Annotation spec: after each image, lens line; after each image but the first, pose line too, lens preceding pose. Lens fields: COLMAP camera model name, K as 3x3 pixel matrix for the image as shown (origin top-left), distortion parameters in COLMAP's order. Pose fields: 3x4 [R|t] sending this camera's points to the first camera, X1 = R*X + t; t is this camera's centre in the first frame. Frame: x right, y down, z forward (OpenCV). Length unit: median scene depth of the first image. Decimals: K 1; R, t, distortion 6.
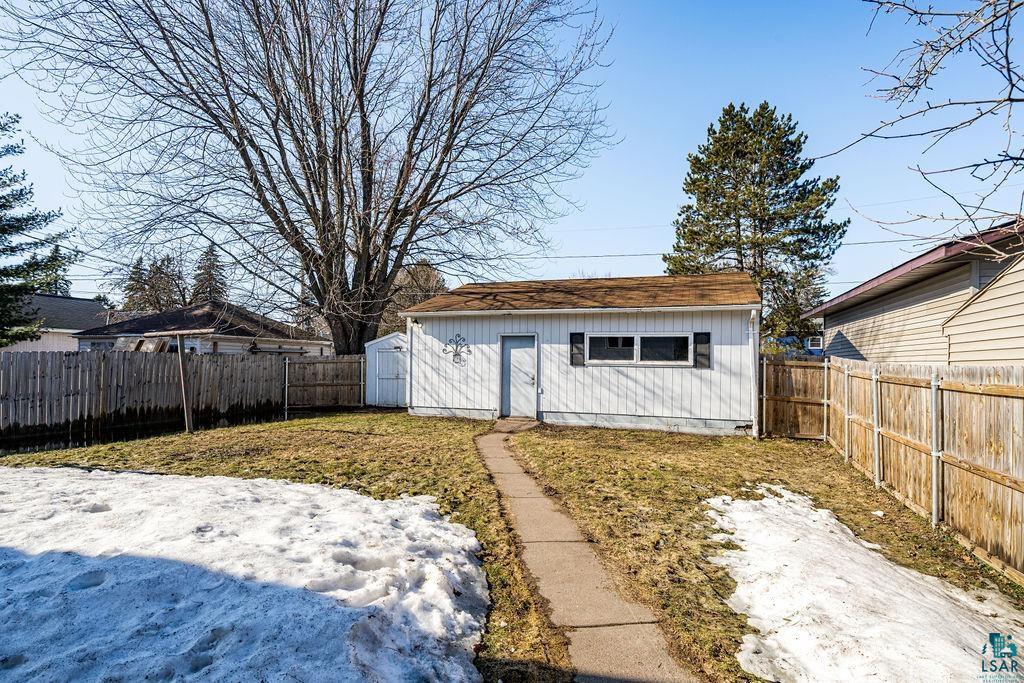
lens RADIAL K [[512.4, 0, 528.6], [0, 512.4, 357.2], [0, 0, 1]] dist [0.001784, 0.000206]
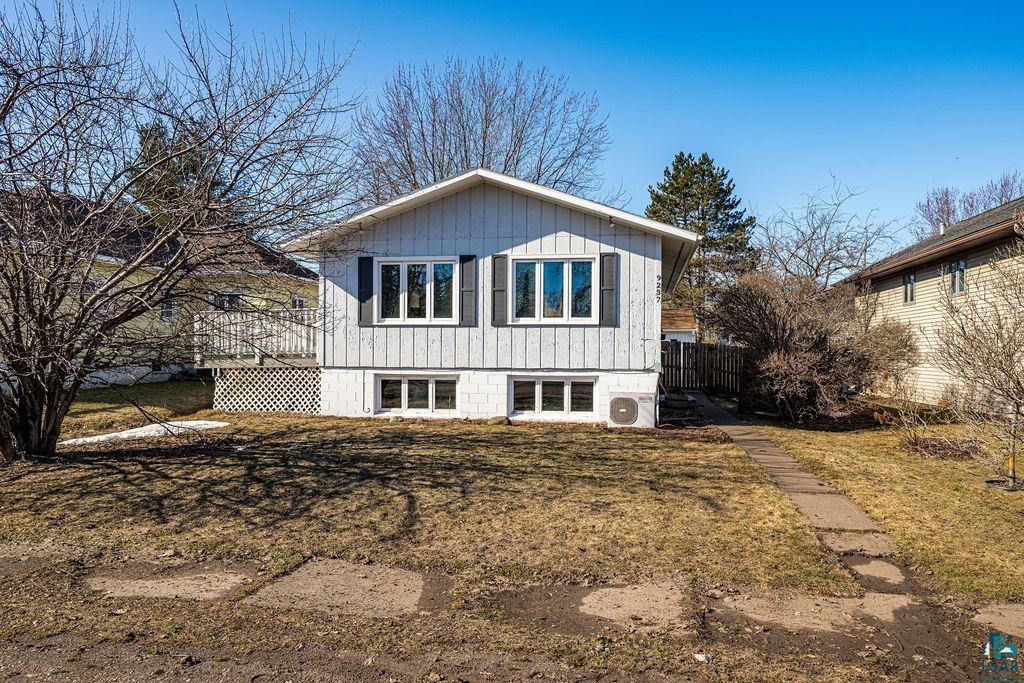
lens RADIAL K [[706.2, 0, 511.9], [0, 706.2, 344.0], [0, 0, 1]] dist [0.000204, 0.000091]
pose [[0.989501, -0.000373, 0.144528, -0.296375], [-0.000059, 0.999996, 0.002985, -0.008956], [-0.144528, -0.002962, 0.989496, -0.728281]]
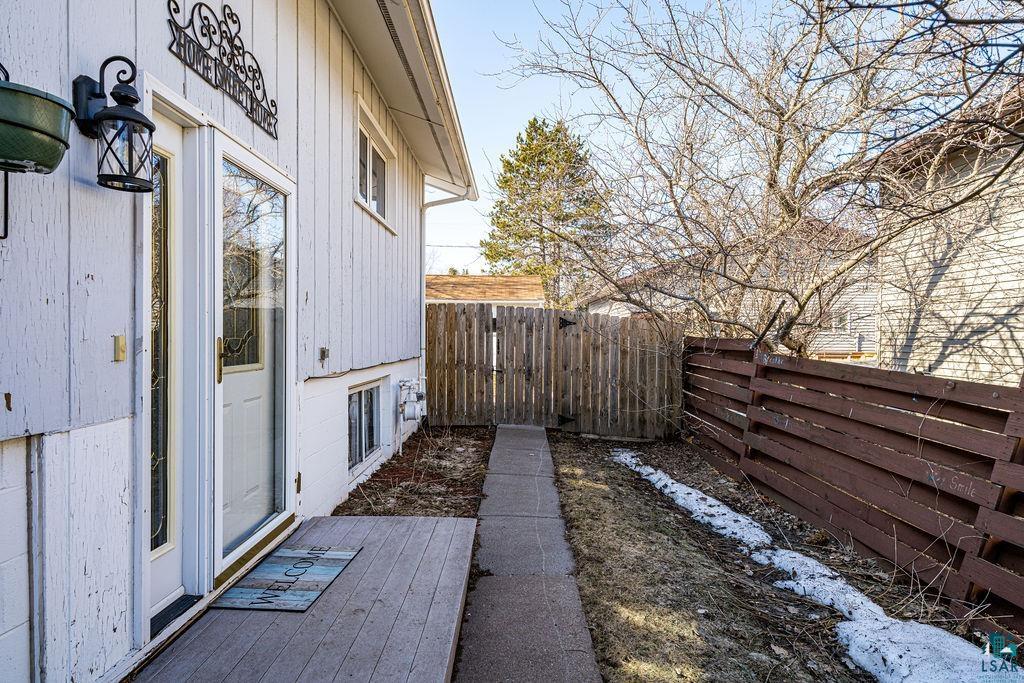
lens RADIAL K [[566.1, 0, 510.8], [0, 566.1, 339.9], [0, 0, 1]] dist [0.000004, -0.000005]
pose [[0.949094, -0.007650, 0.314899, -0.079026], [0.002510, 0.999857, 0.016723, 0.001493], [-0.314982, -0.015082, 0.948978, -0.243782]]
